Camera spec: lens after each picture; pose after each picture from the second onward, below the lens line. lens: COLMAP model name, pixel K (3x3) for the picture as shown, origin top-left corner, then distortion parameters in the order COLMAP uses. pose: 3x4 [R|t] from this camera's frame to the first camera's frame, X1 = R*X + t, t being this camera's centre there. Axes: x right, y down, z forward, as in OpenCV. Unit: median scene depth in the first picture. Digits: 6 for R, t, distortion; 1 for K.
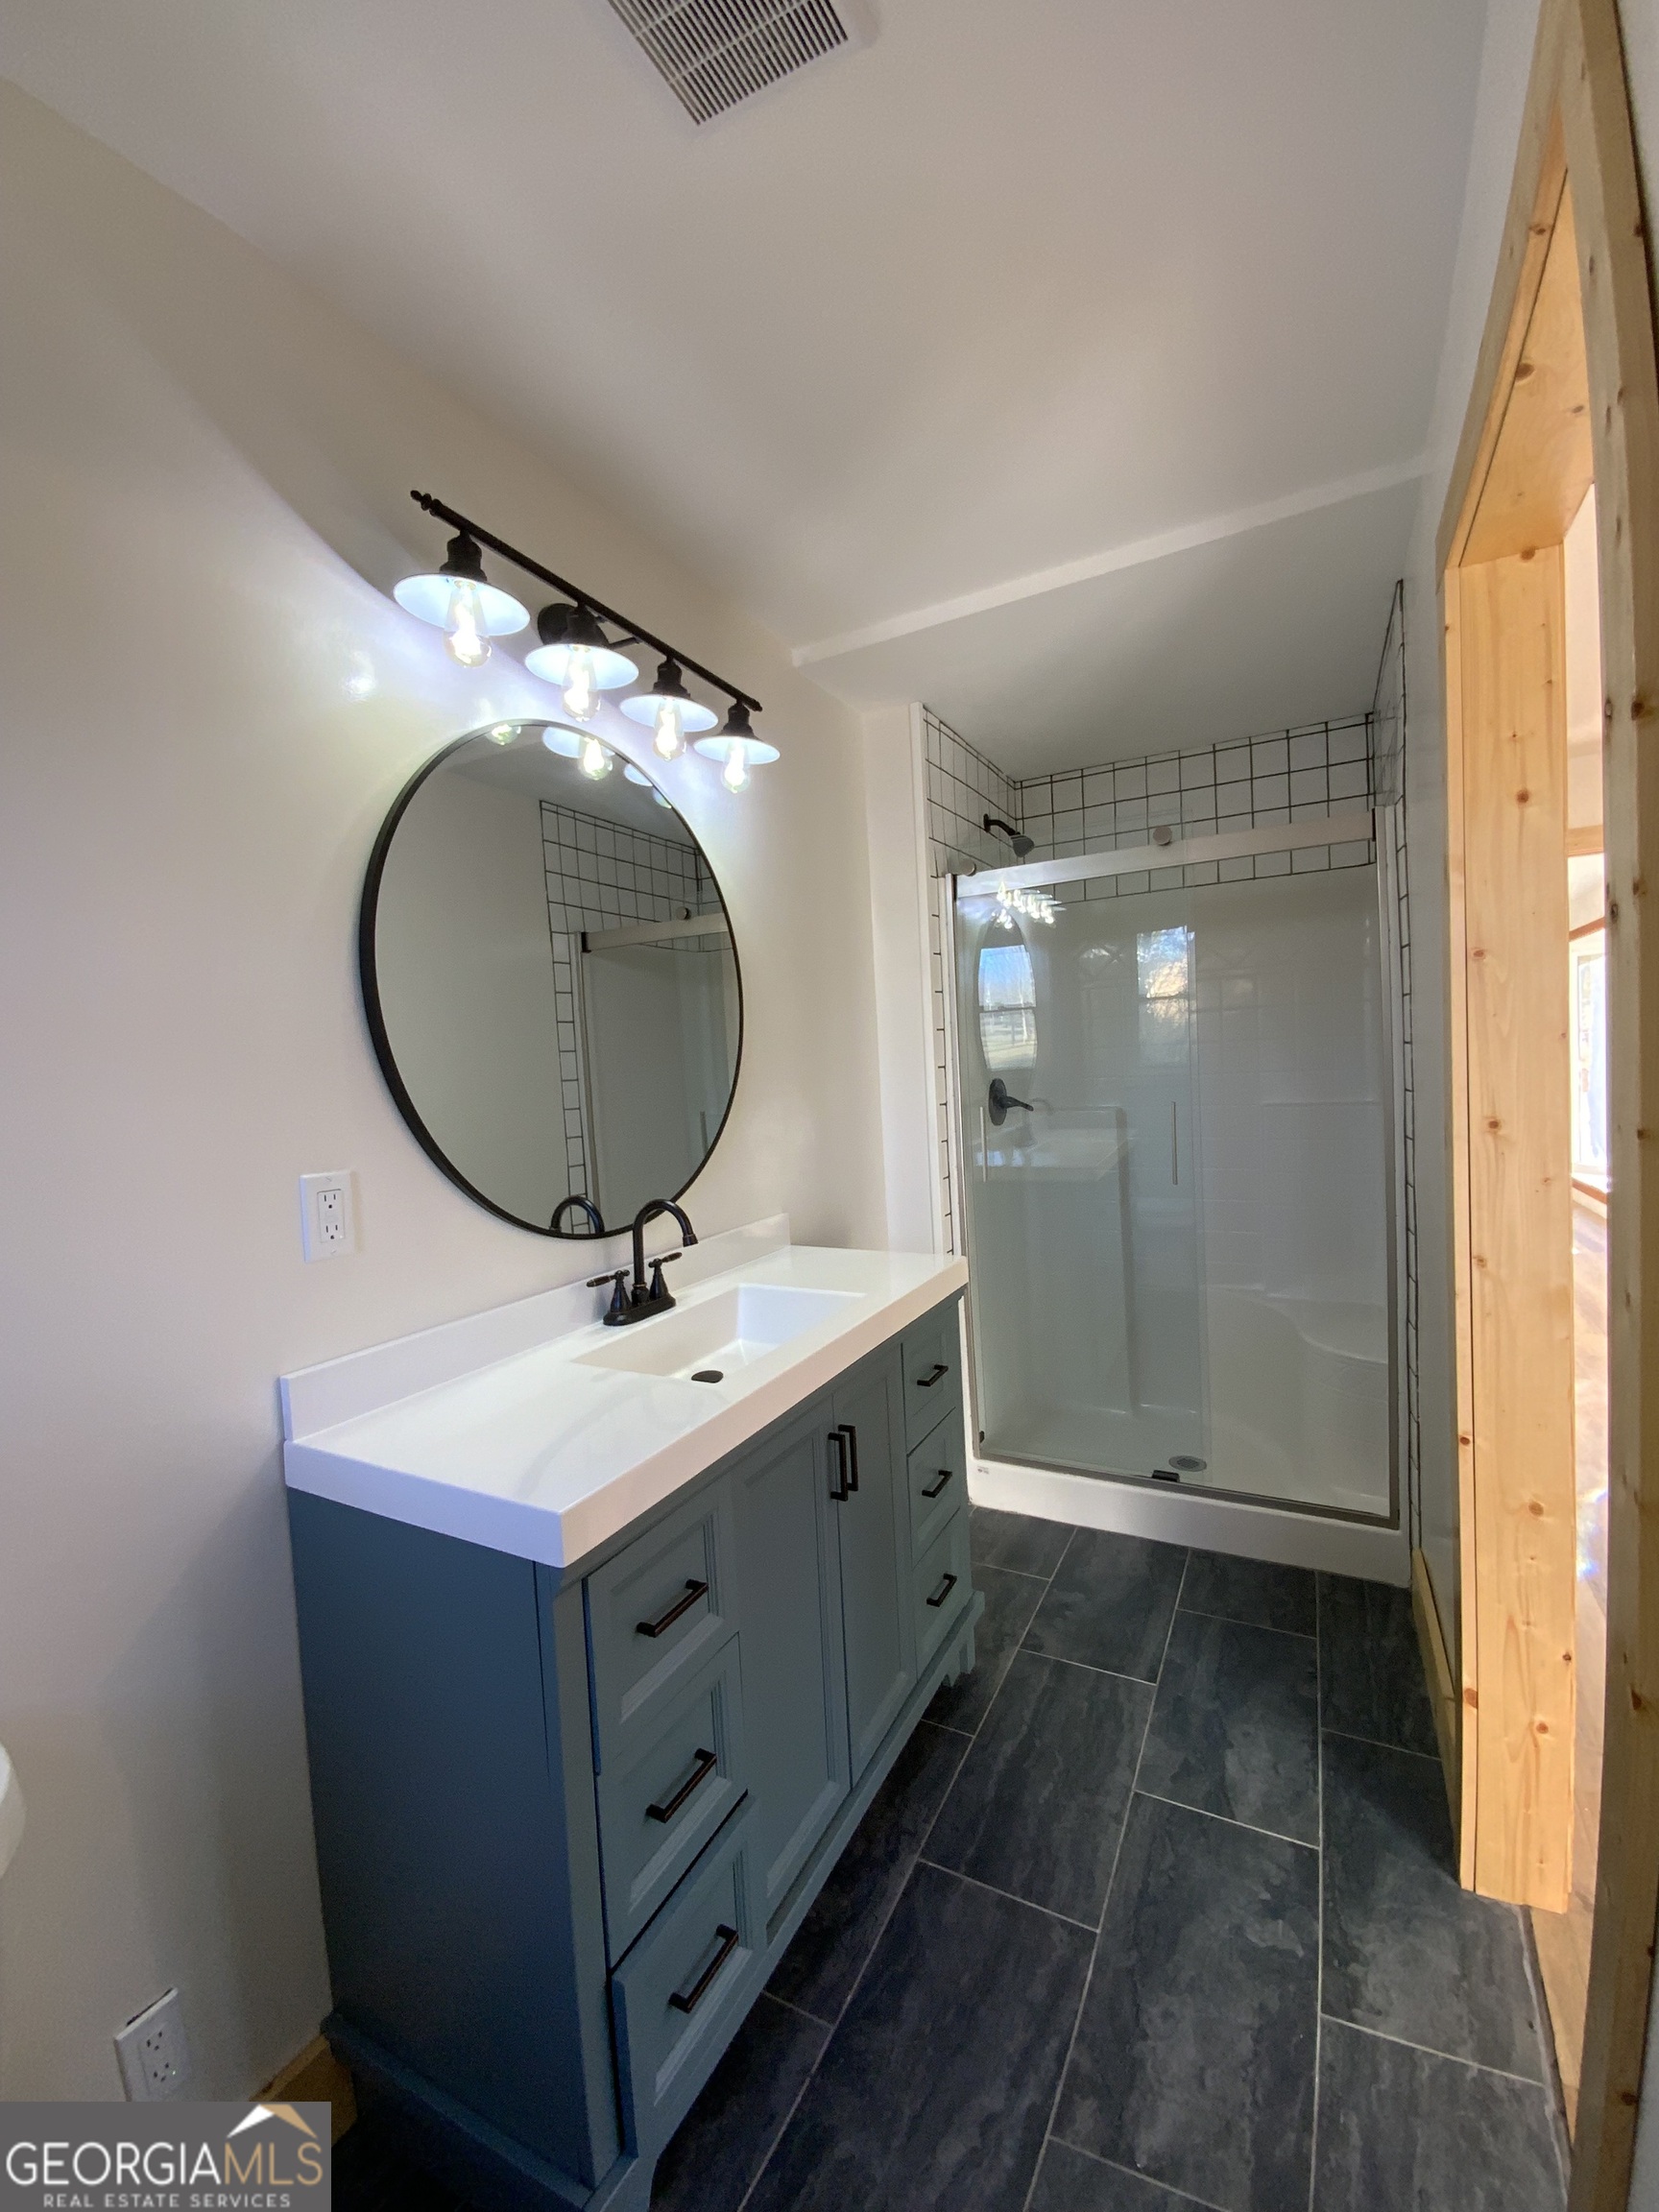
lens RADIAL K [[911.8, 0, 830.2], [0, 911.8, 1107.9], [0, 0, 1]] dist [-0.000578, 0.000231]
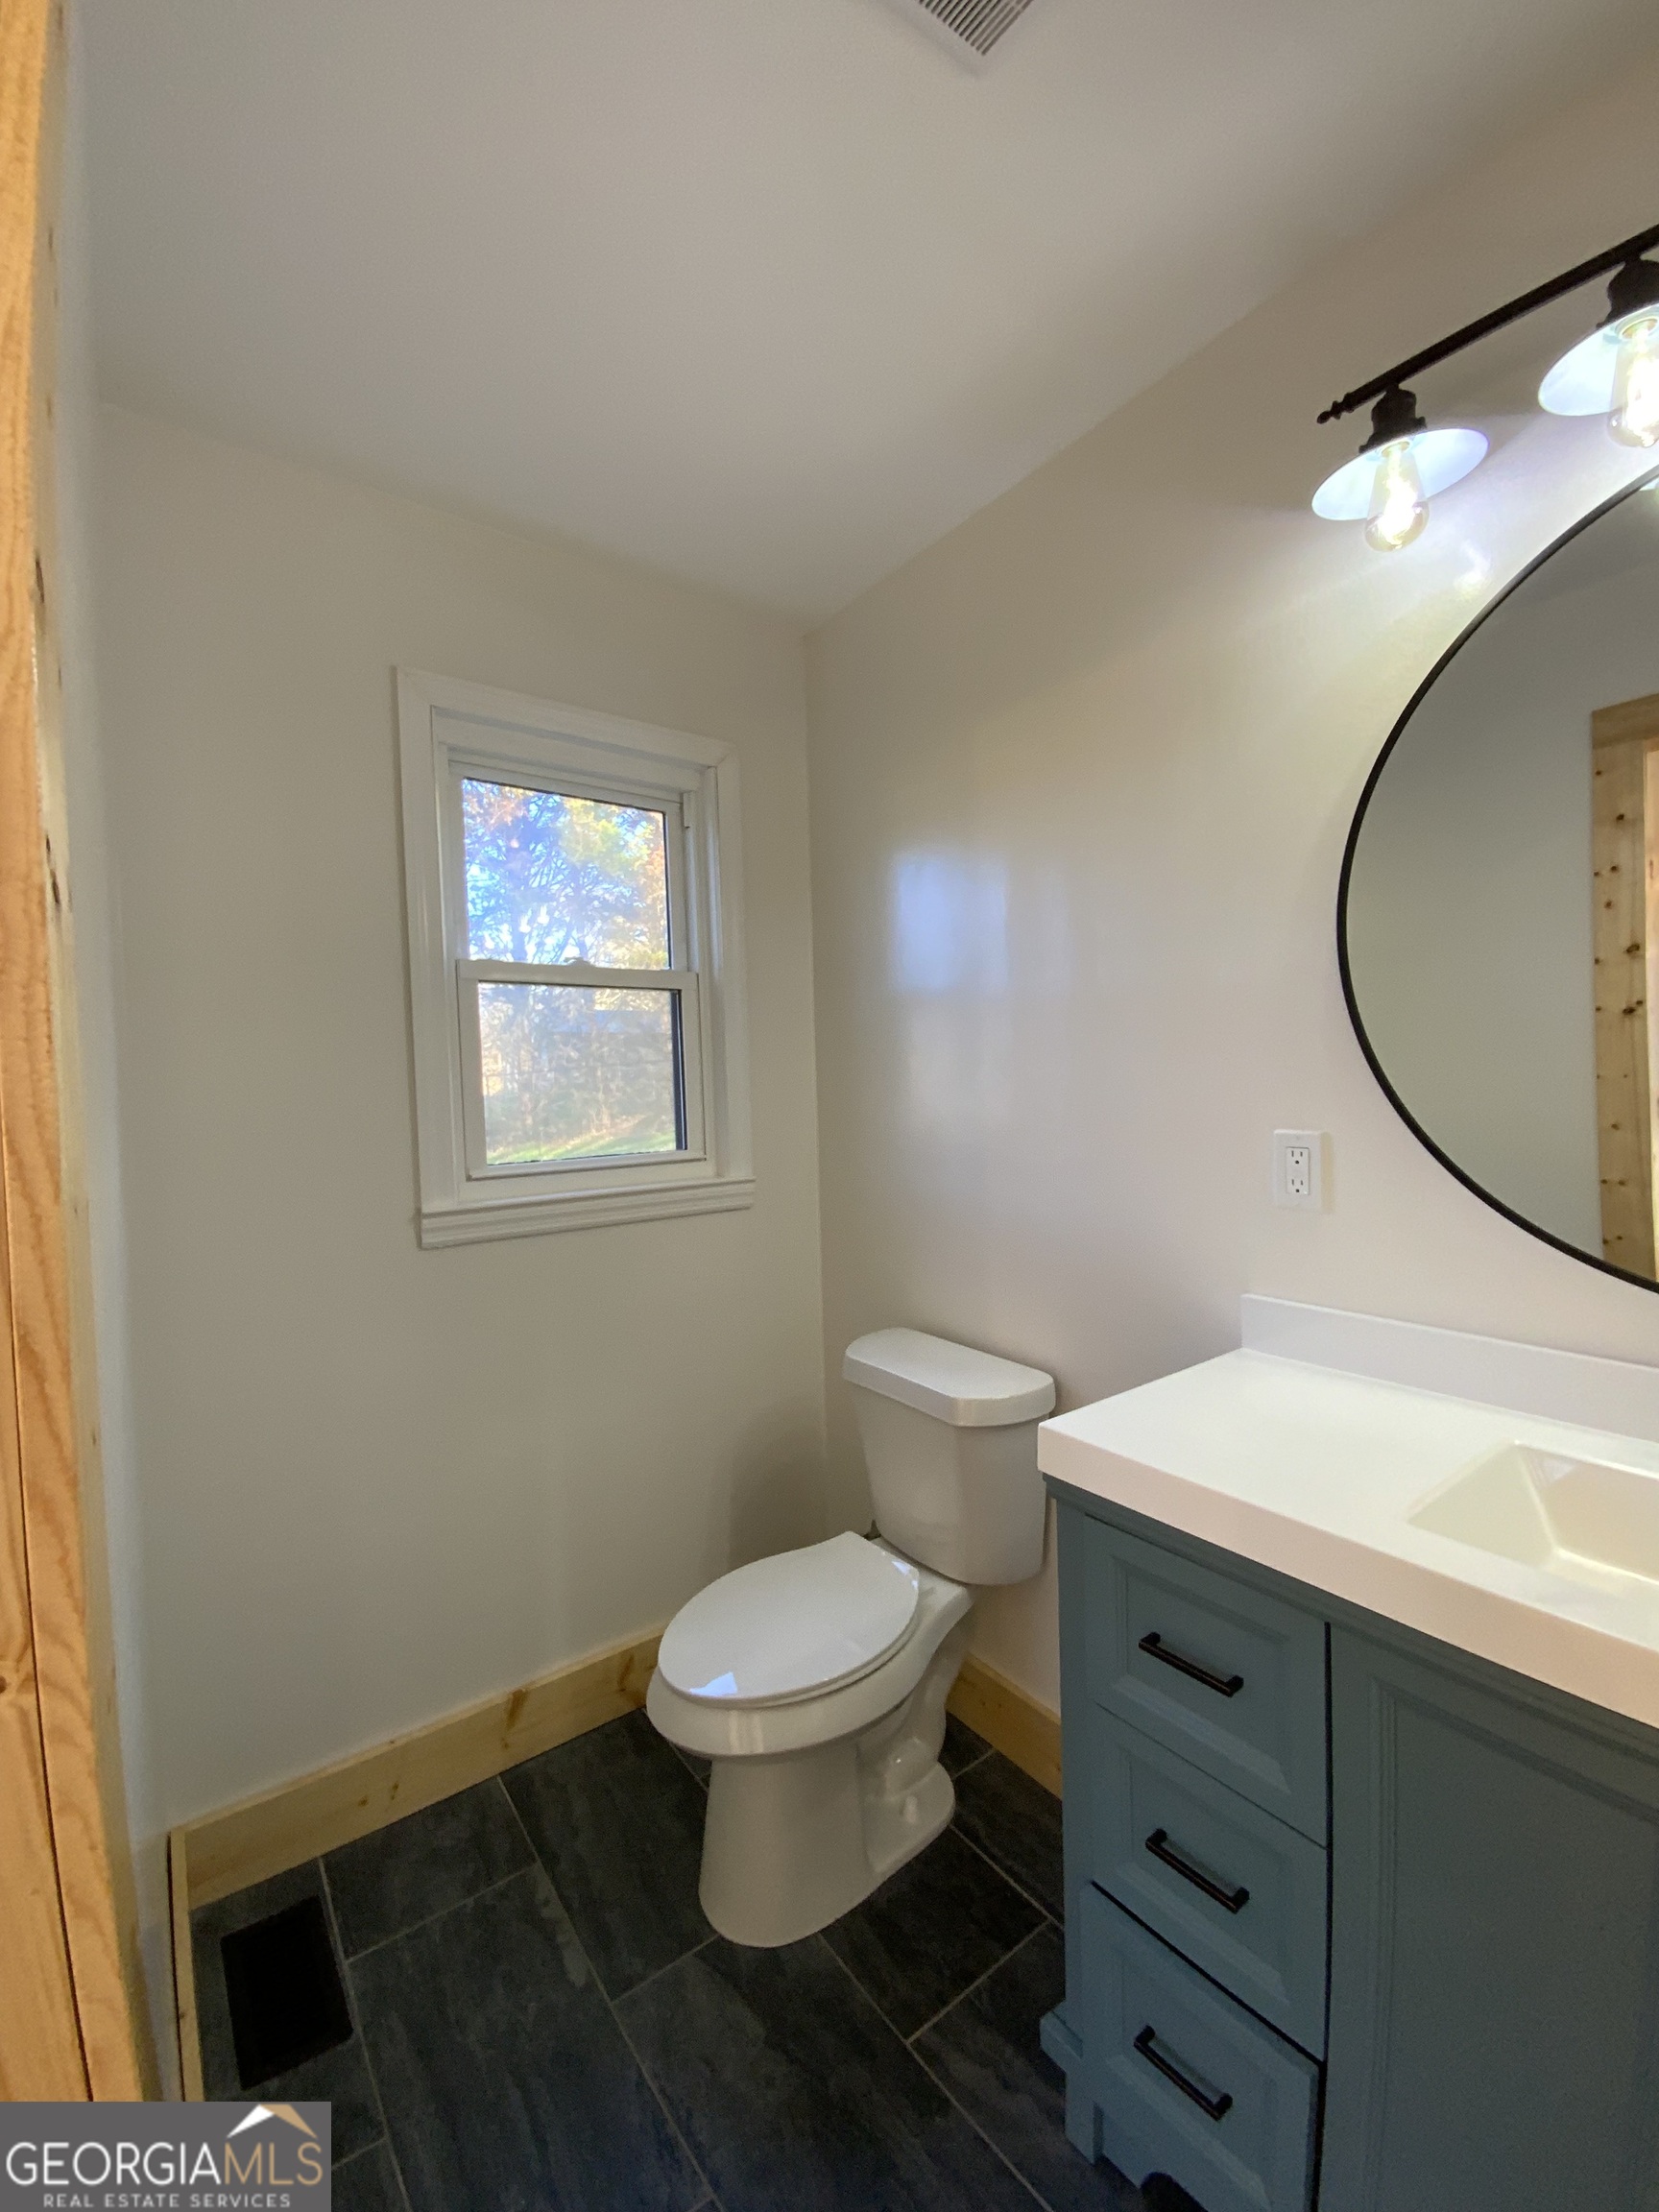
lens RADIAL K [[911.8, 0, 827.9], [0, 911.8, 1112.9], [0, 0, 1]] dist [-0.000578, 0.000231]
pose [[-0.402635, 0.100992, -0.909772, 0.650235], [0.002222, 0.994000, 0.109359, -0.068934], [0.915358, 0.042010, -0.400444, 0.919690]]
